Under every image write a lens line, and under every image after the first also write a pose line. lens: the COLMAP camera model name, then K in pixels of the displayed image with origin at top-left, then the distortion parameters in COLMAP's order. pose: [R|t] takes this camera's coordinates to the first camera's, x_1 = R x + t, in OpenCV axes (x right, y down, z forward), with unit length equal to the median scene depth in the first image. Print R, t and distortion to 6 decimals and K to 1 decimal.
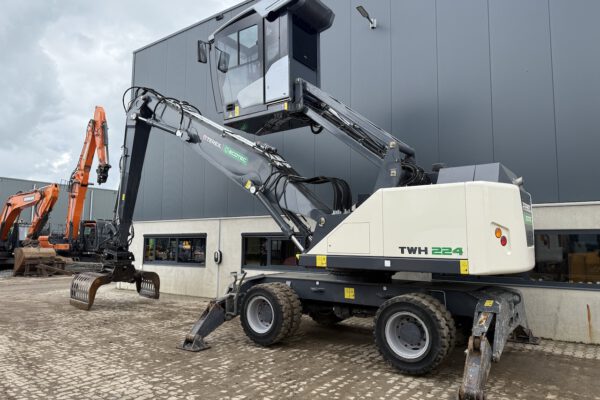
lens RADIAL K [[425.4, 0, 297.8], [0, 425.4, 197.0], [0, 0, 1]] dist [0.020427, -0.022072]
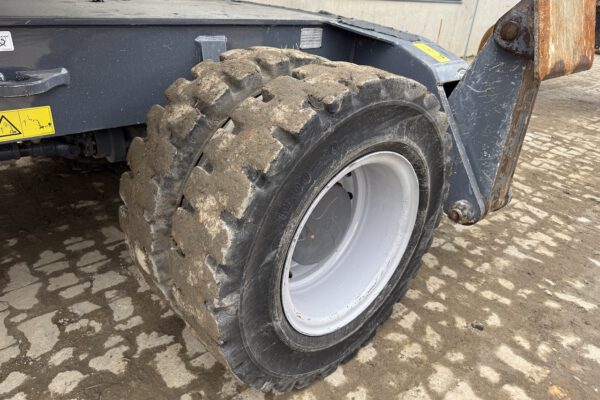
lens RADIAL K [[425.4, 0, 303.6], [0, 425.4, 199.0], [0, 0, 1]] dist [0.020427, -0.022072]
pose [[0.220966, -0.440818, 0.869973, -0.464428], [-0.173317, 0.860076, 0.479824, 0.219802], [-0.959758, -0.256806, 0.113646, 1.247042]]
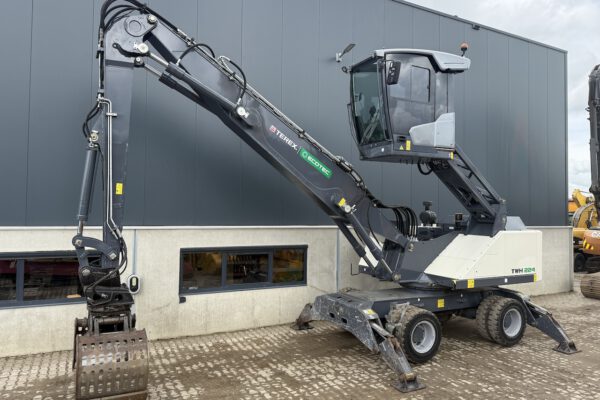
lens RADIAL K [[425.4, 0, 299.8], [0, 425.4, 202.8], [0, 0, 1]] dist [0.020427, -0.022072]
pose [[0.447480, 0.025560, 0.893929, -1.388237], [-0.106429, 0.994010, 0.024854, -0.075628], [-0.887938, -0.106262, 0.447519, 0.913074]]
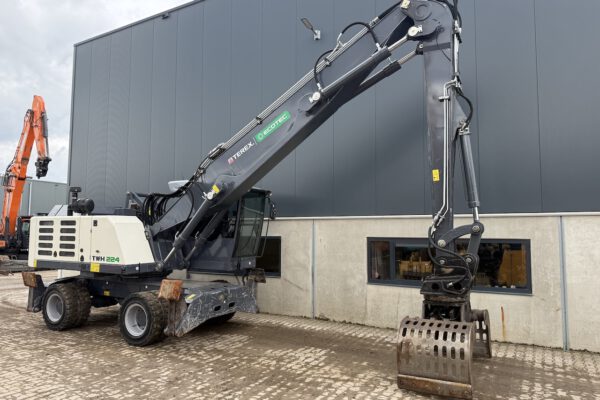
lens RADIAL K [[425.4, 0, 297.4], [0, 425.4, 198.4], [0, 0, 1]] dist [0.020427, -0.022072]
pose [[0.994220, 0.006580, 0.107161, 0.034047], [-0.009193, 0.999672, 0.023909, -0.059981], [-0.106969, -0.024756, 0.993954, -0.045031]]
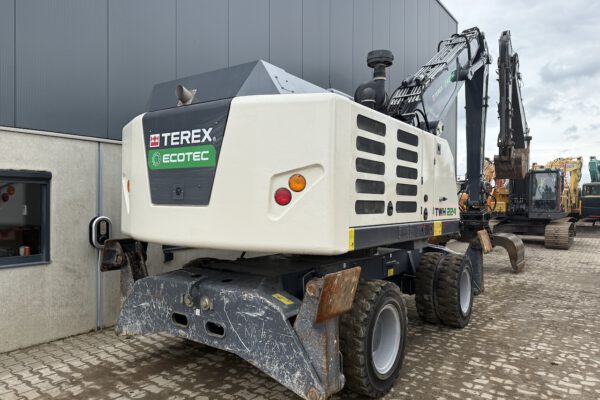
lens RADIAL K [[425.4, 0, 311.4], [0, 425.4, 199.9], [0, 0, 1]] dist [0.020427, -0.022072]
pose [[-0.005613, -0.003644, 0.999978, -1.212522], [-0.113688, 0.993512, 0.002982, 0.170526], [-0.993501, -0.113669, -0.005991, 1.596461]]
